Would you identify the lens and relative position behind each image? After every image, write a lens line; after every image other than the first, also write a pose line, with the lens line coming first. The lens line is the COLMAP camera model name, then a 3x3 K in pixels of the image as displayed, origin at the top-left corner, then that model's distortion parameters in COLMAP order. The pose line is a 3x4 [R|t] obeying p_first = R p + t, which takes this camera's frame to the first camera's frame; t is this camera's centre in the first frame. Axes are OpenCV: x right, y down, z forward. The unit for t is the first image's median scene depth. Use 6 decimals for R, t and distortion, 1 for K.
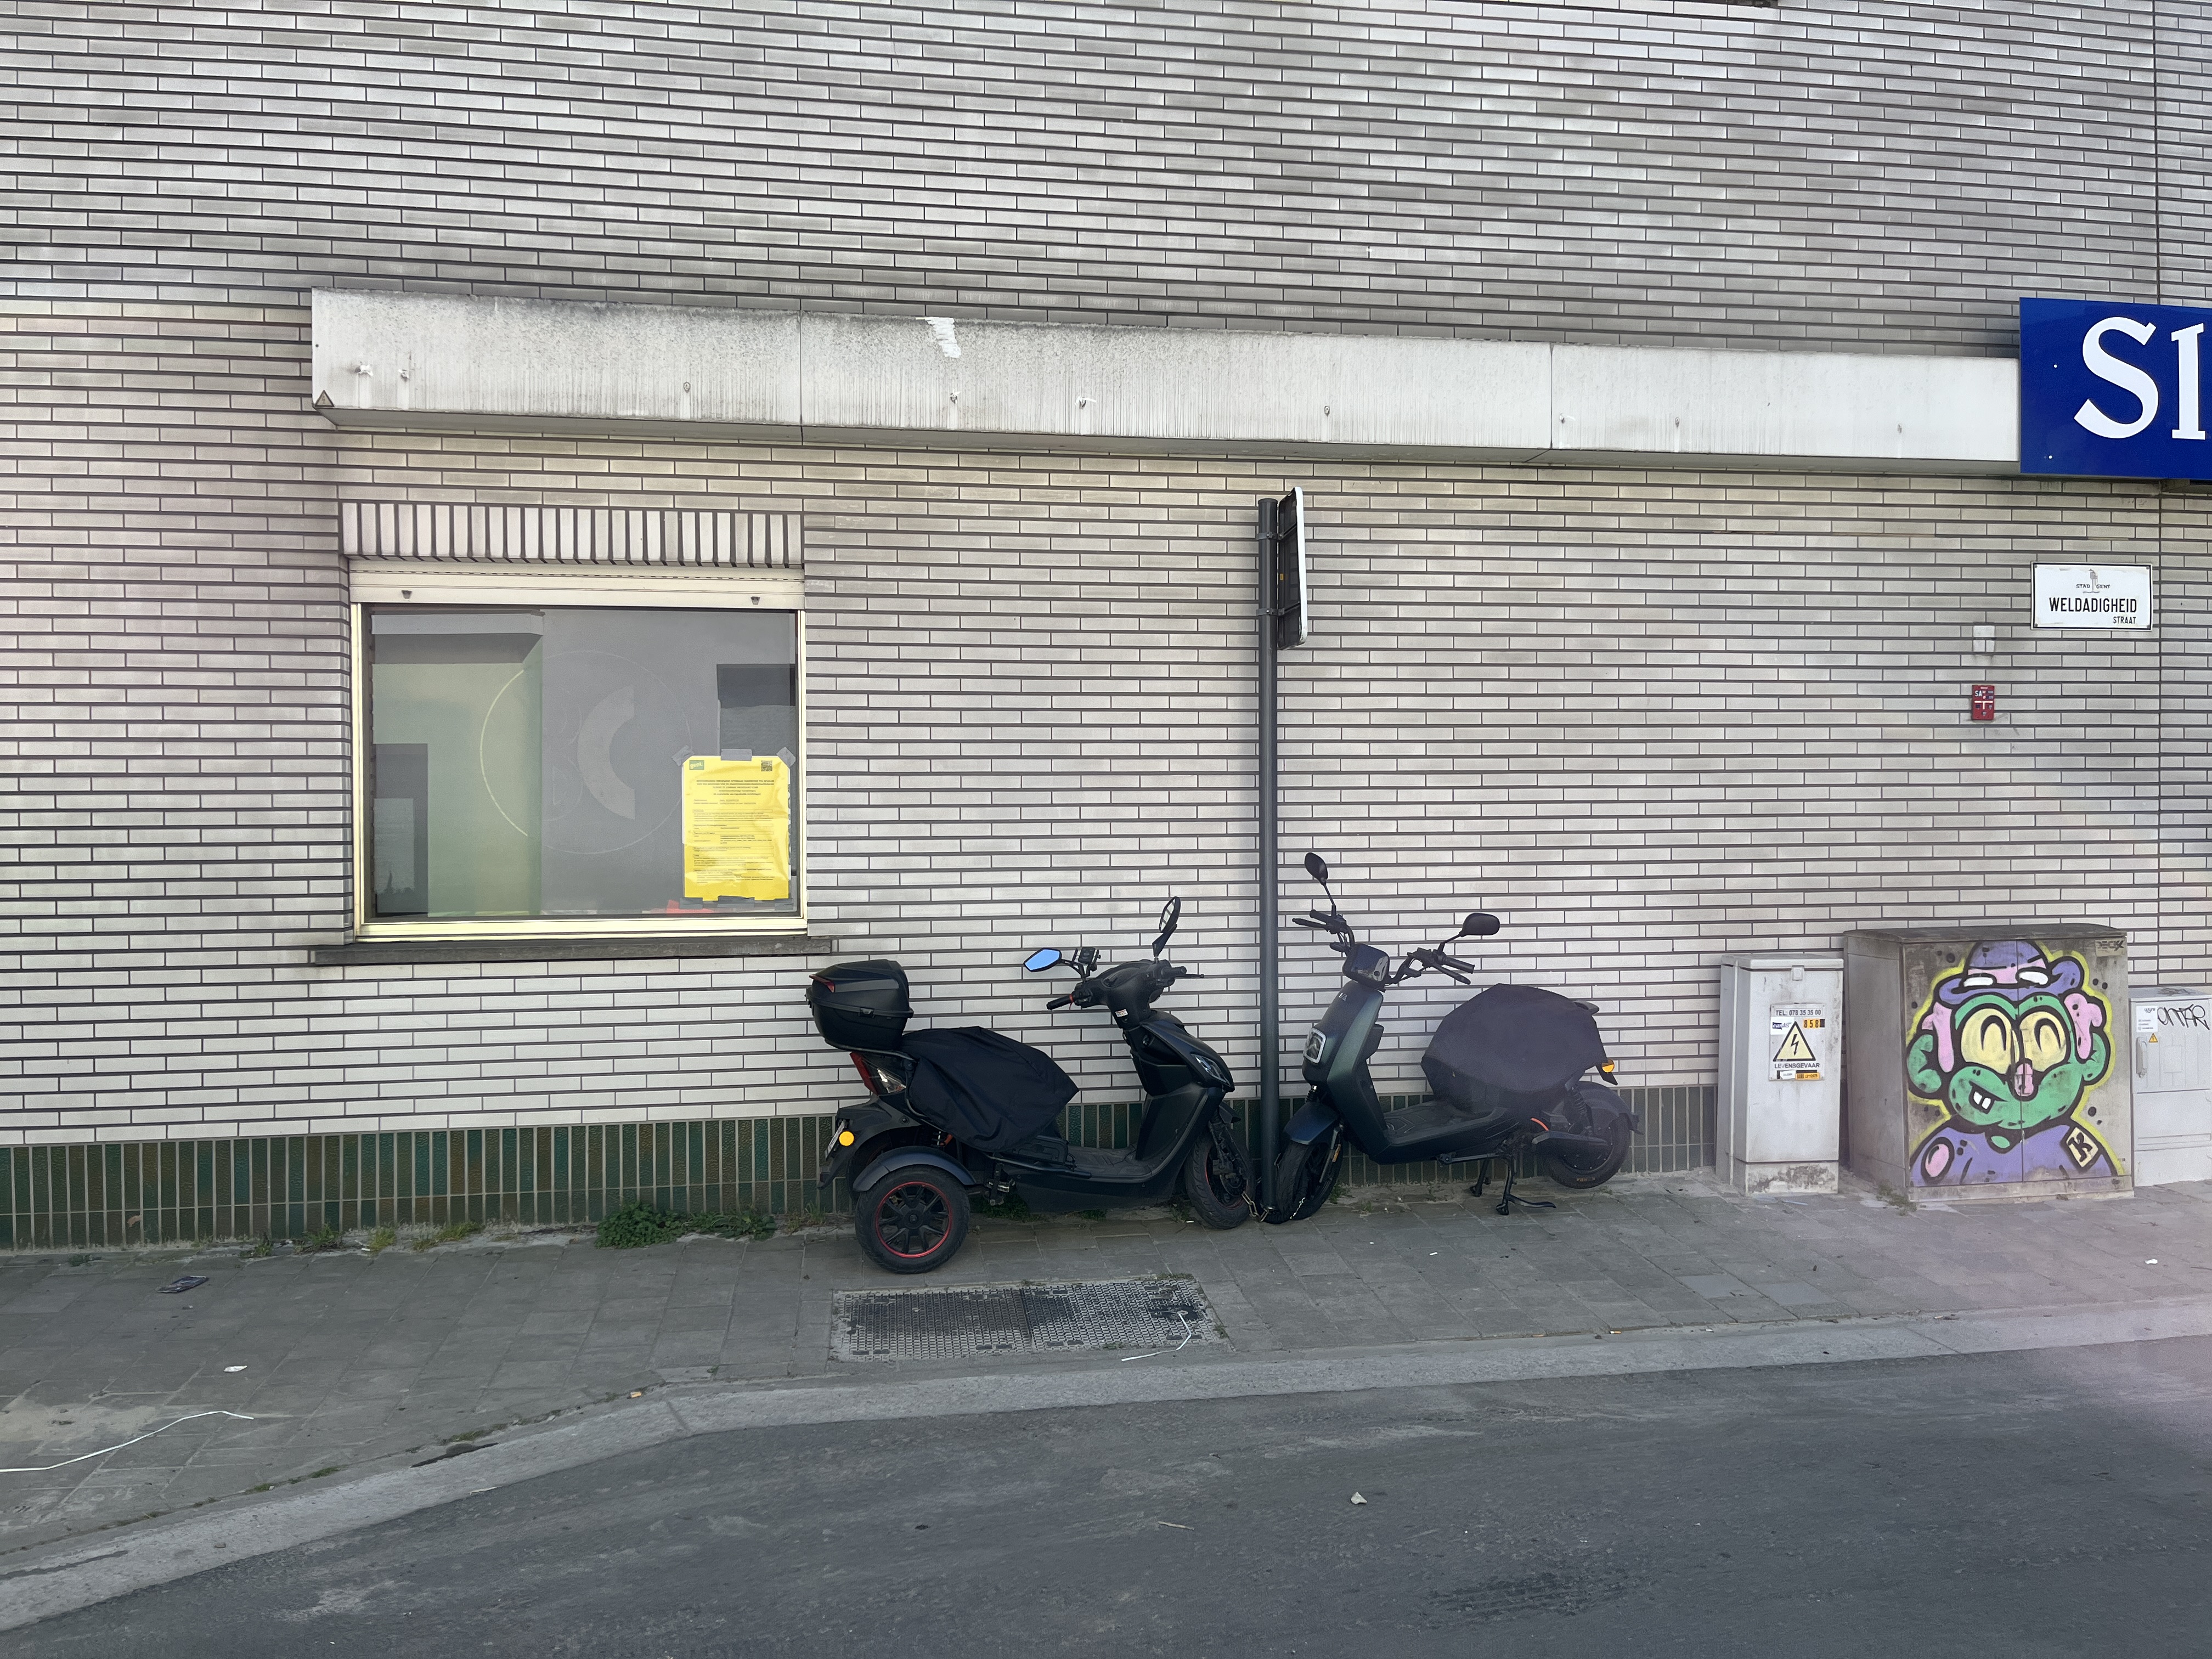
lens RADIAL K [[1689.2, 0, 1124.0], [0, 1689.2, 831.5], [0, 0, 1]] dist [0.075712, -0.103818]
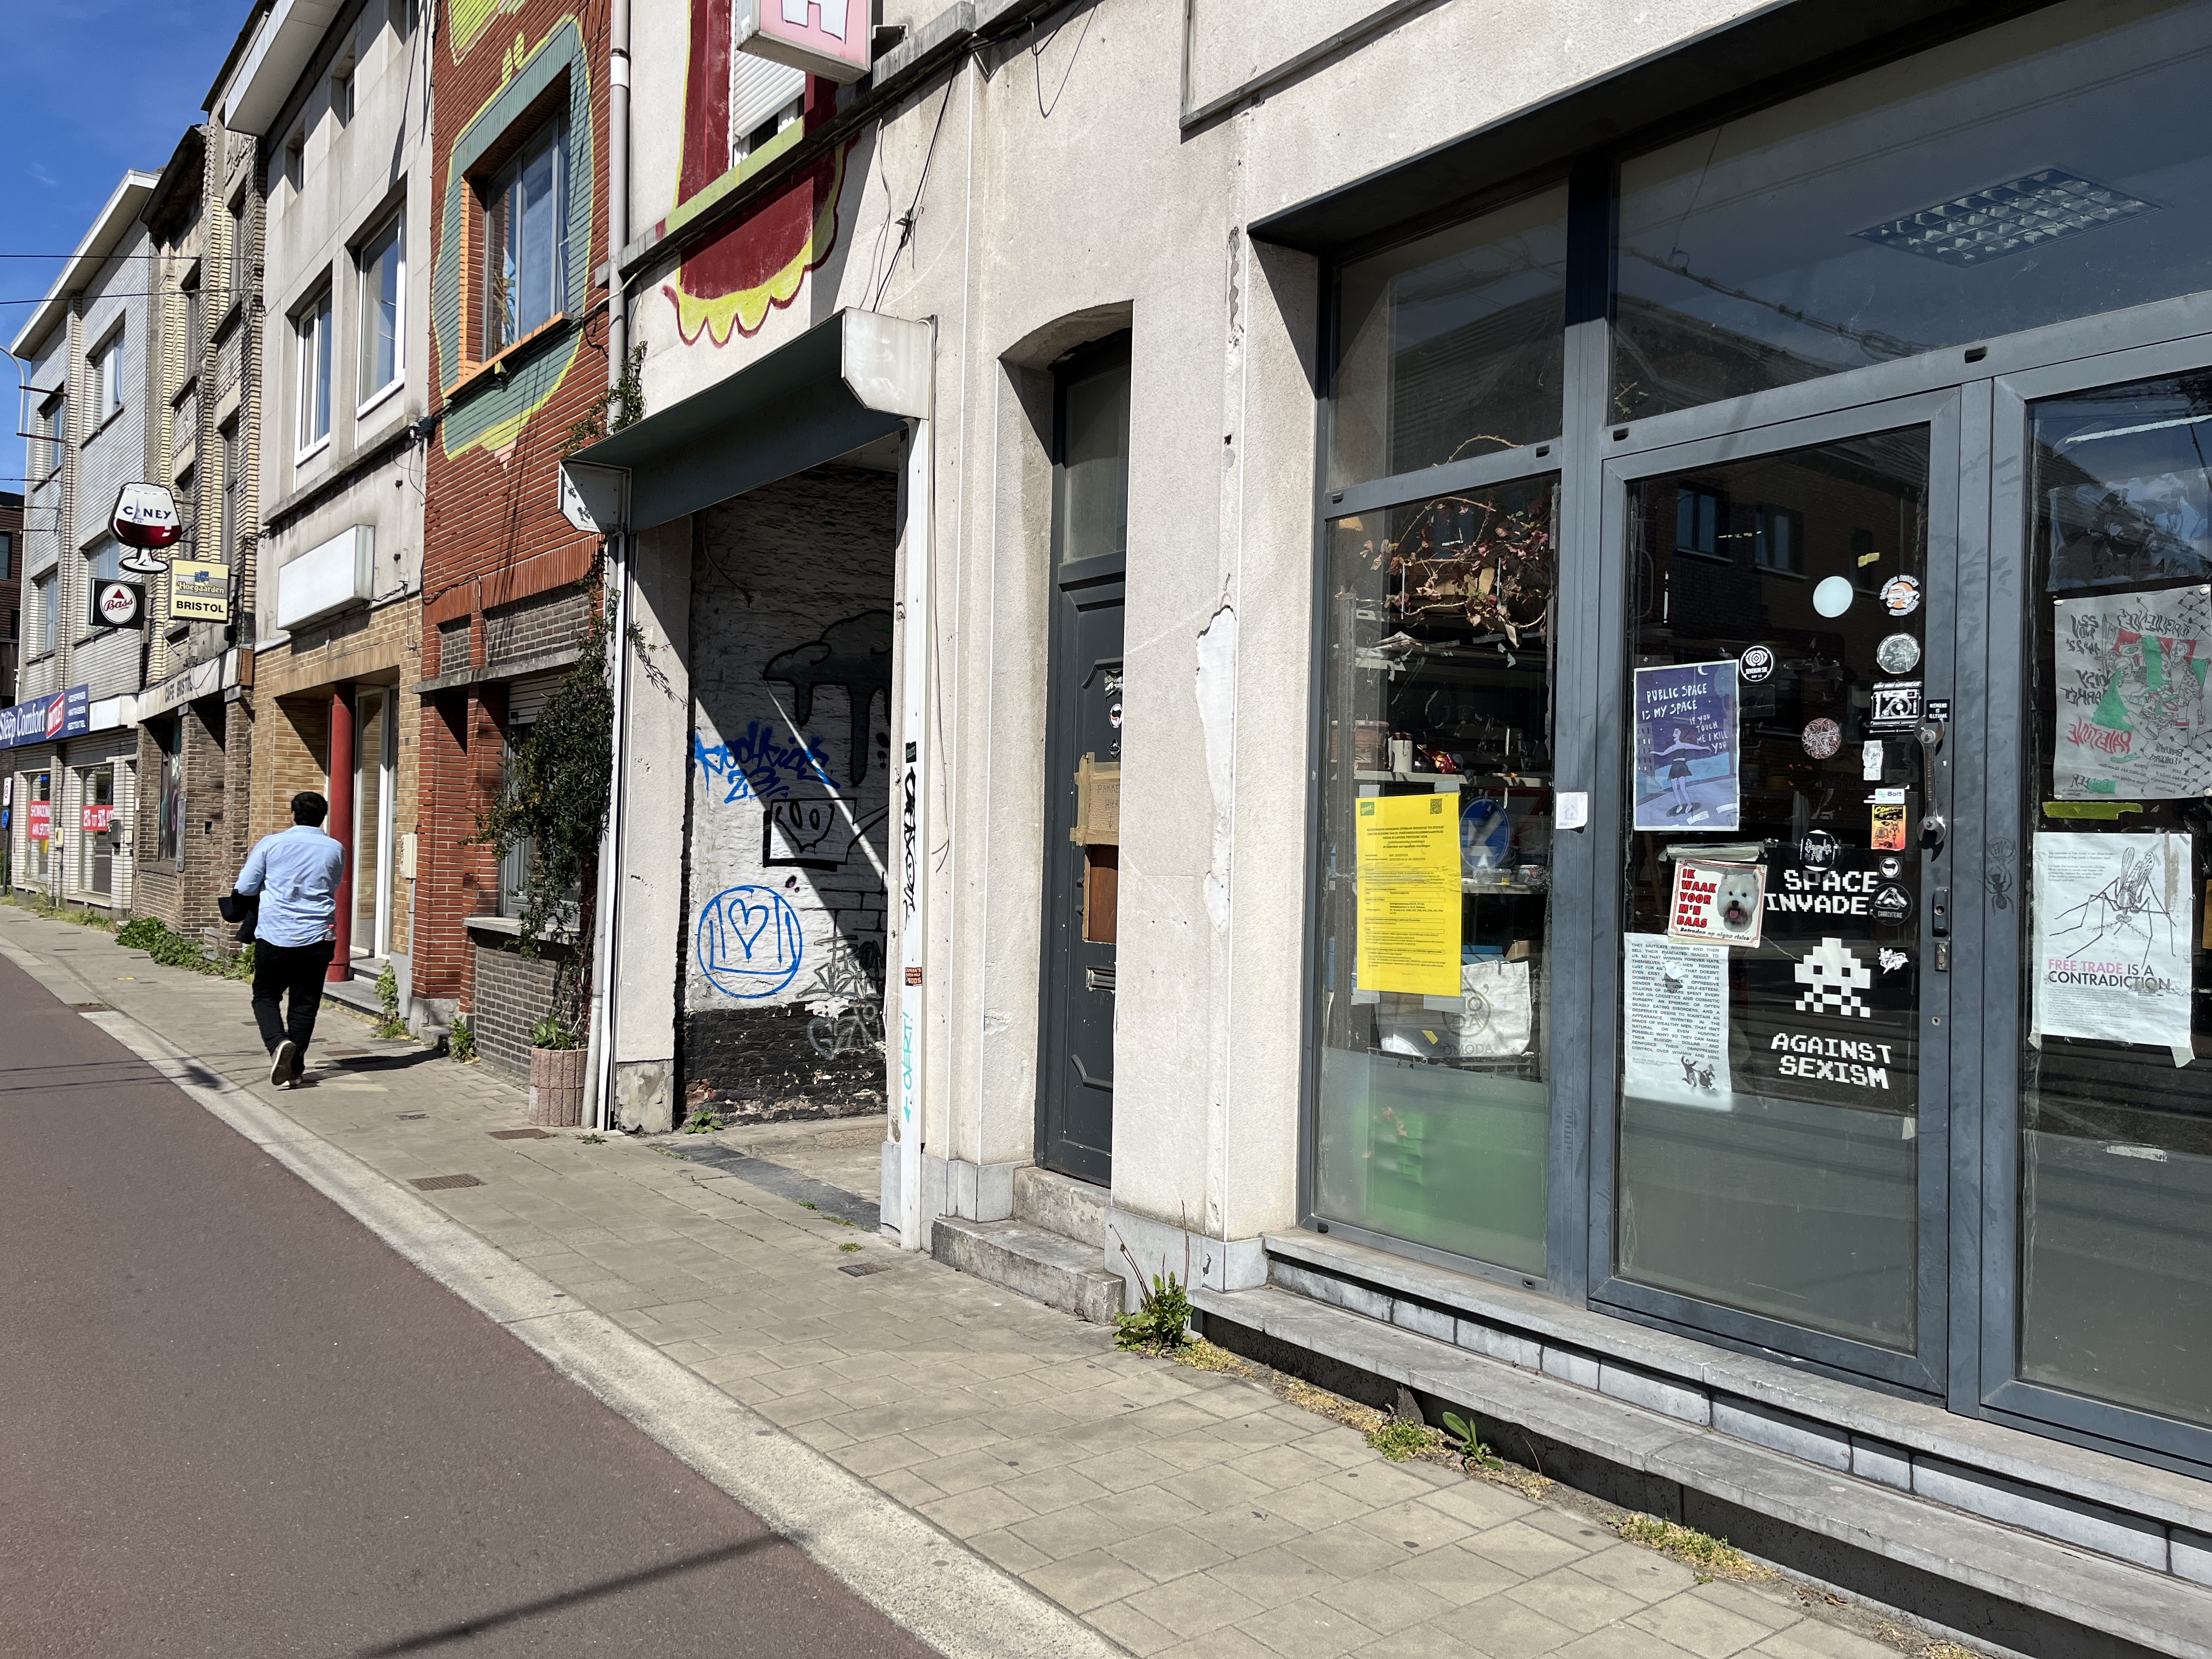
lens RADIAL K [[1689.2, 0, 1124.0], [0, 1689.2, 831.5], [0, 0, 1]] dist [0.075712, -0.103818]
pose [[0.461817, -0.023586, -0.886661, 0.360232], [-0.014953, 0.999297, -0.034371, -0.001738], [0.886849, 0.029131, 0.461140, 0.562664]]
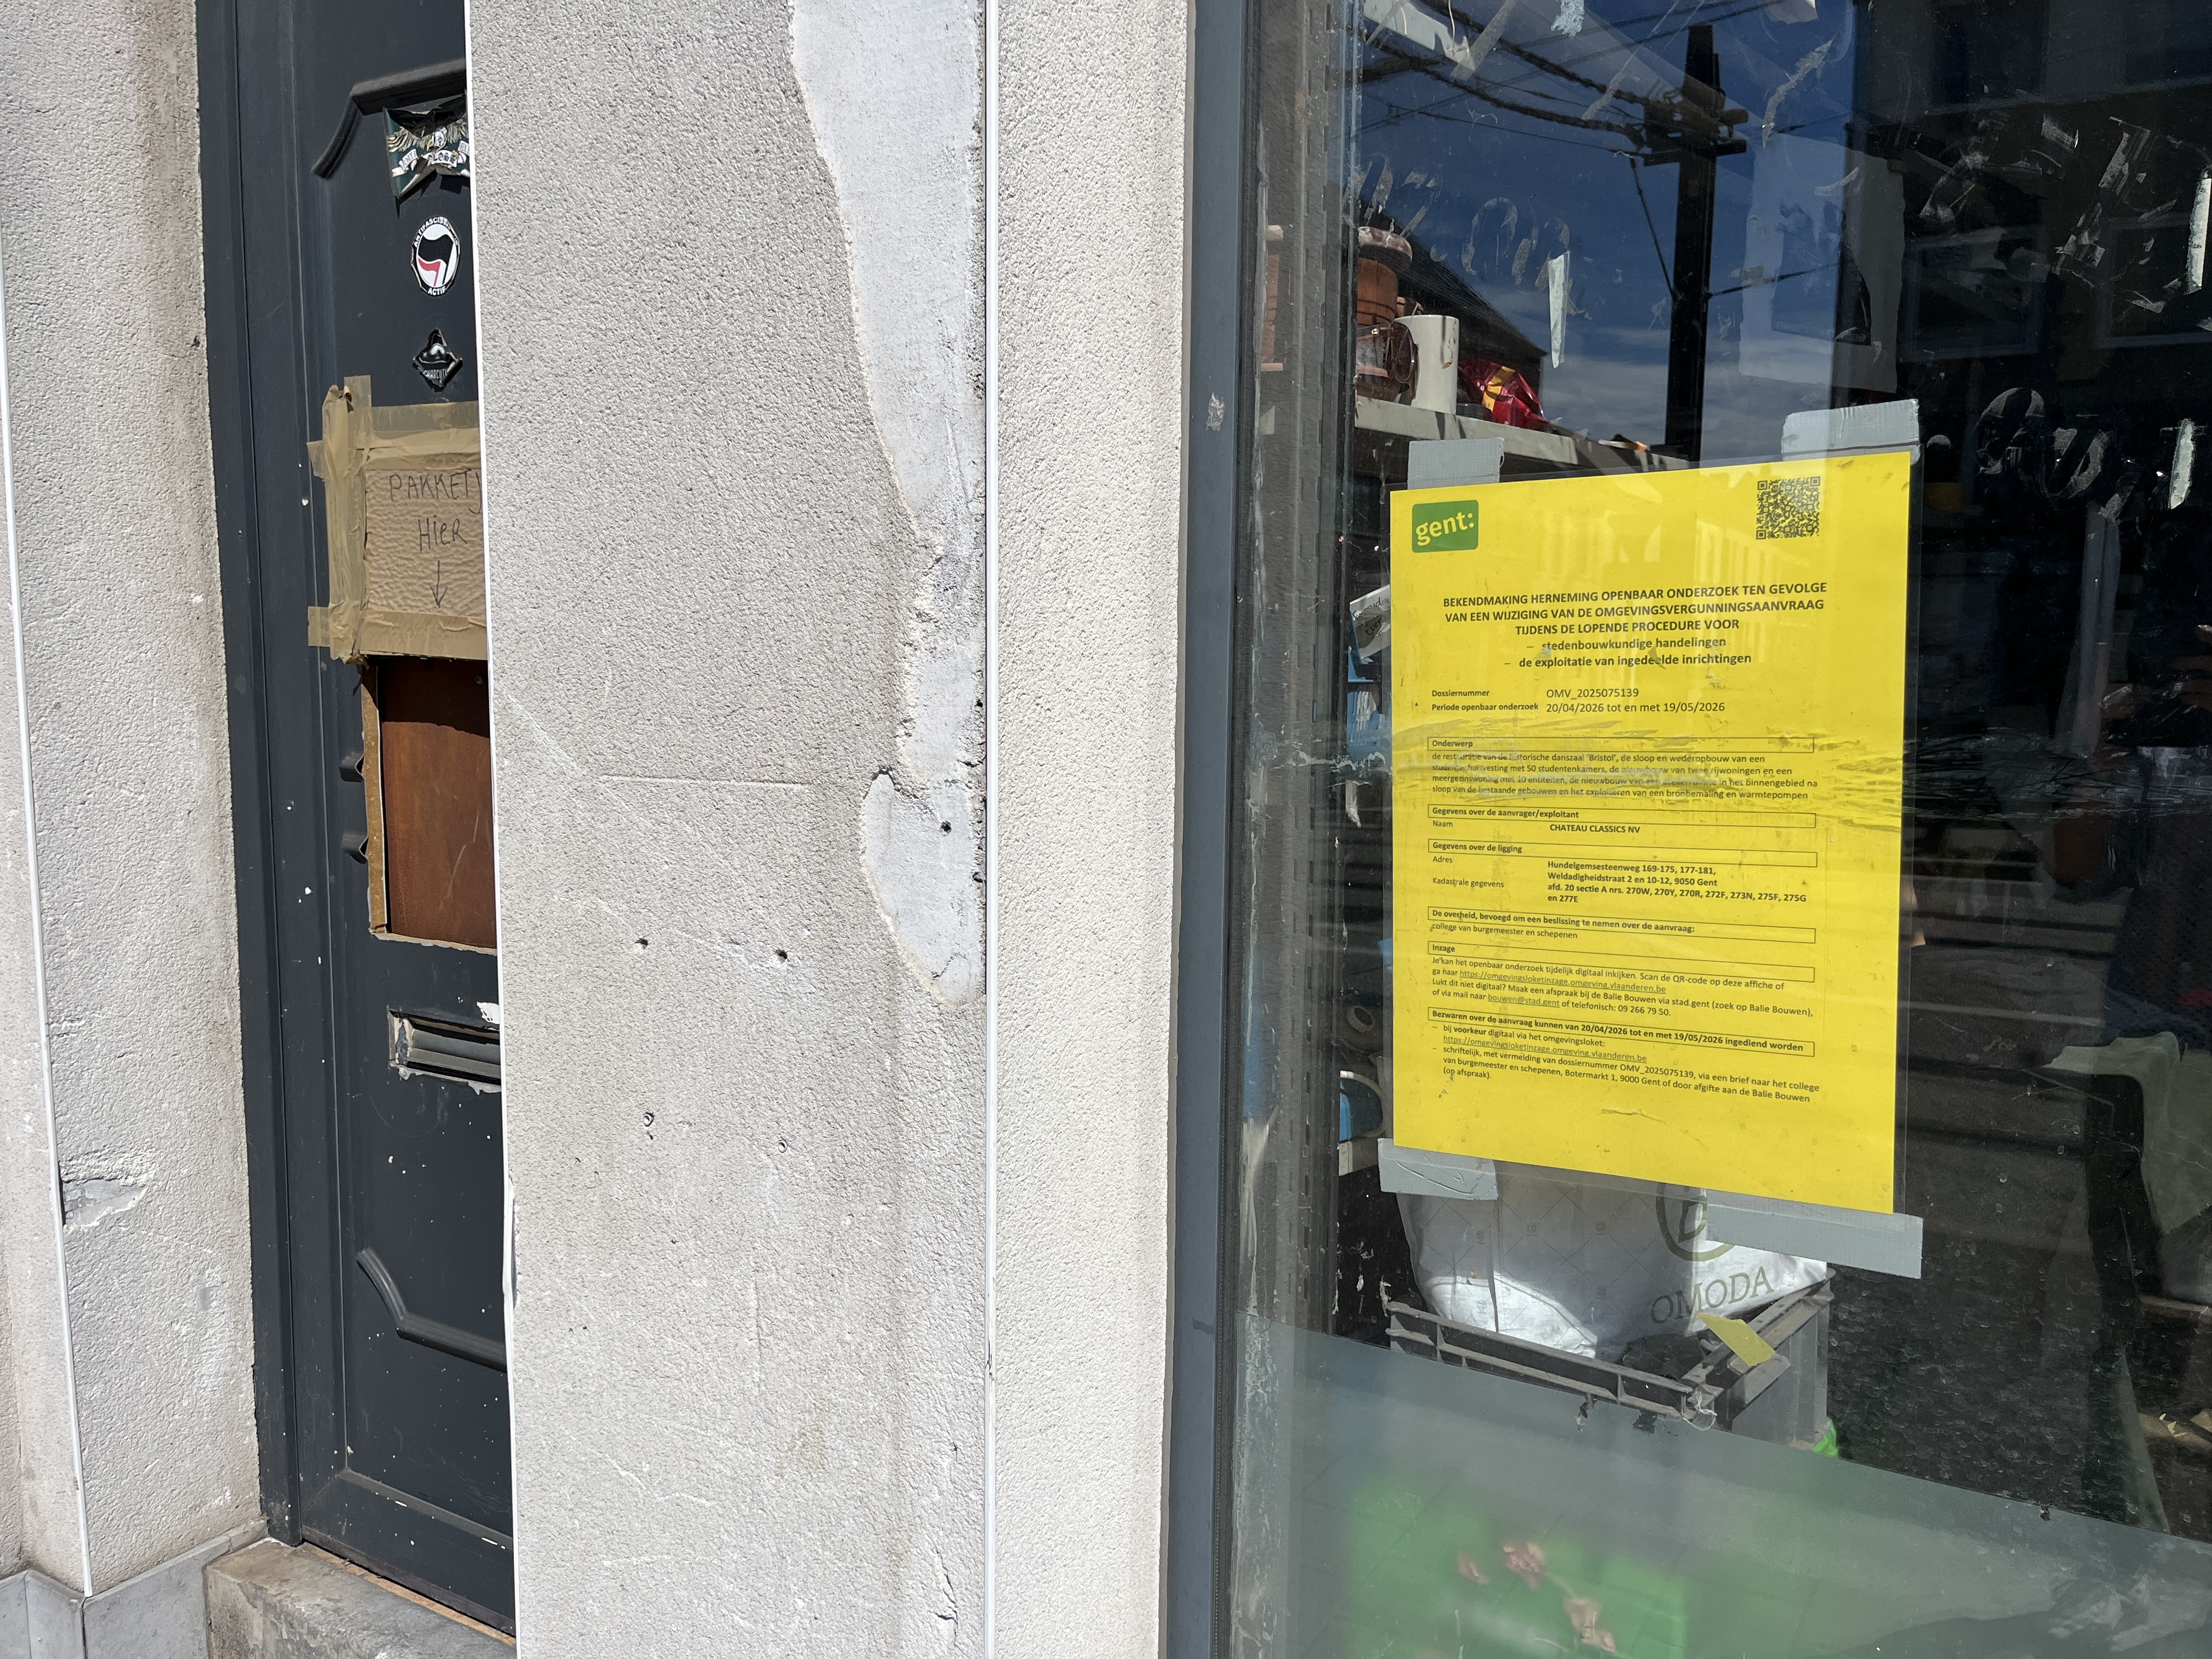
lens RADIAL K [[1689.2, 0, 1124.0], [0, 1689.2, 831.5], [0, 0, 1]] dist [0.075712, -0.103818]
pose [[0.764242, 0.052328, -0.642803, -0.144923], [0.008632, 0.995784, 0.091326, -0.020985], [0.644872, -0.075344, 0.760568, 0.813117]]
